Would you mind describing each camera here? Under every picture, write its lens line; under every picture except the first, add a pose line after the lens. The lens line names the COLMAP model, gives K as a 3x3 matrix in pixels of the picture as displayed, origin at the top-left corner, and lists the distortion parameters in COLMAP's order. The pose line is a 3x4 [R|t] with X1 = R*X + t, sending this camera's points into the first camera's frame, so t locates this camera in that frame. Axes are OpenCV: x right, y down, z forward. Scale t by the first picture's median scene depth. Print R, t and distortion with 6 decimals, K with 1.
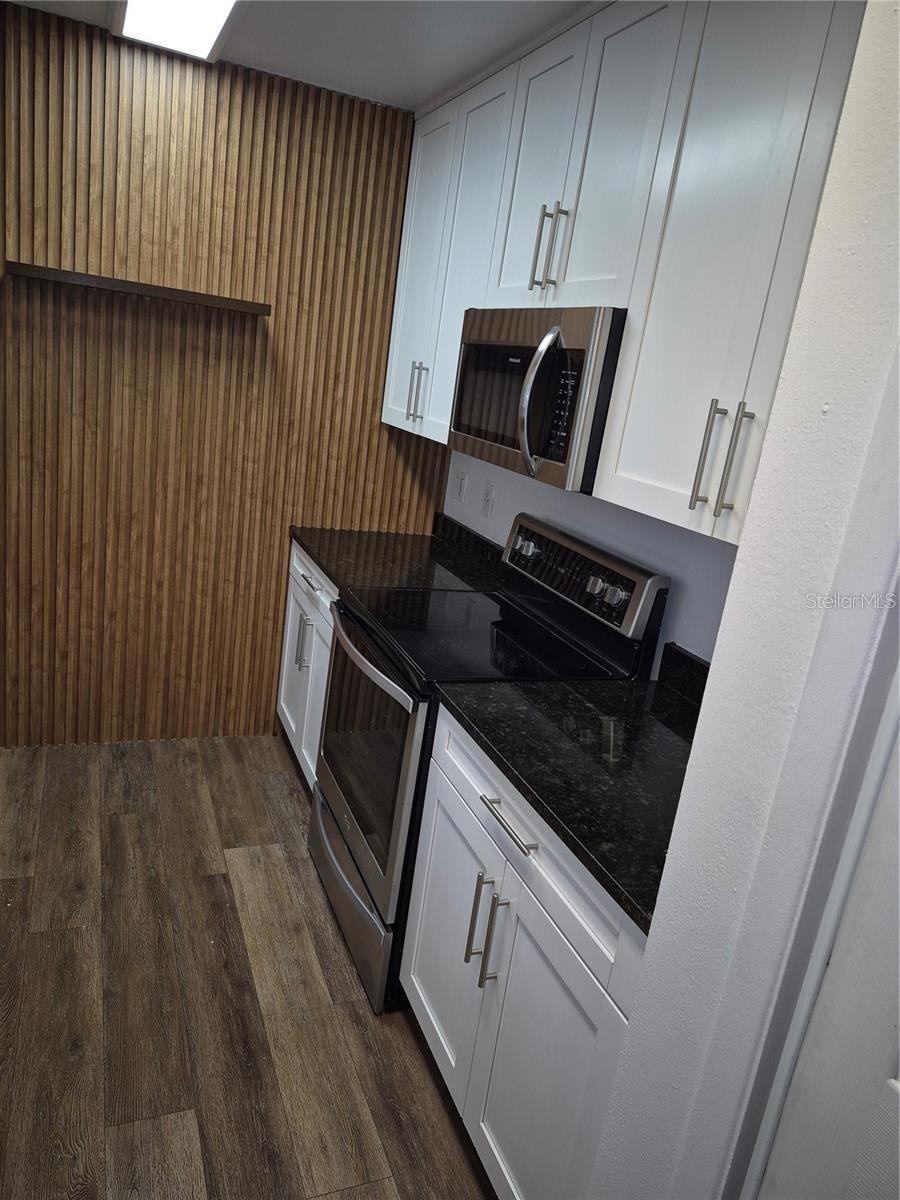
lens RADIAL K [[832.5, 0, 453.3], [0, 832.5, 590.8], [0, 0, 1]] dist [0.012024, -0.010690]
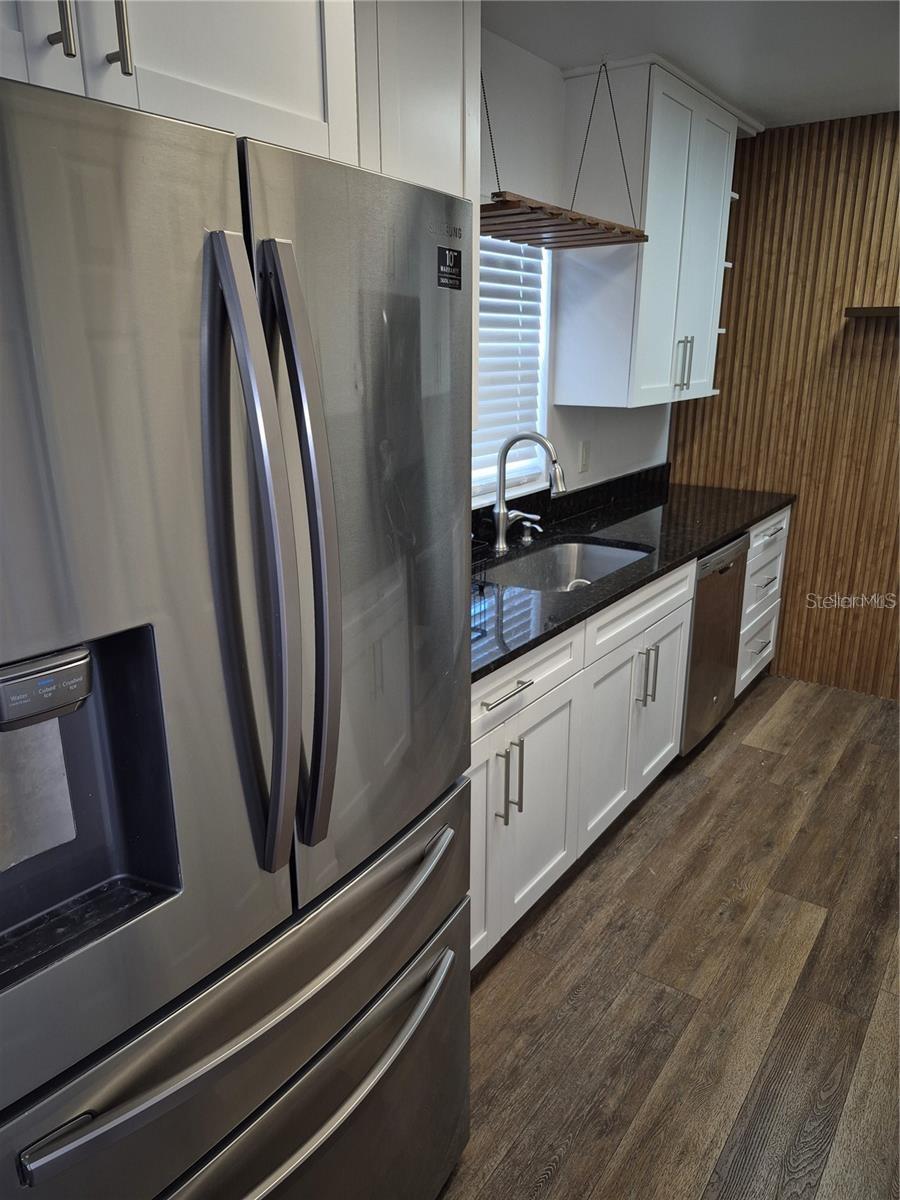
lens RADIAL K [[832.5, 0, 454.6], [0, 832.5, 600.2], [0, 0, 1]] dist [0.012024, -0.010690]
pose [[0.520085, 0.109459, -0.847071, 0.319684], [-0.146898, 0.988439, 0.037534, 0.111050], [0.841387, 0.104912, 0.530152, -0.192777]]
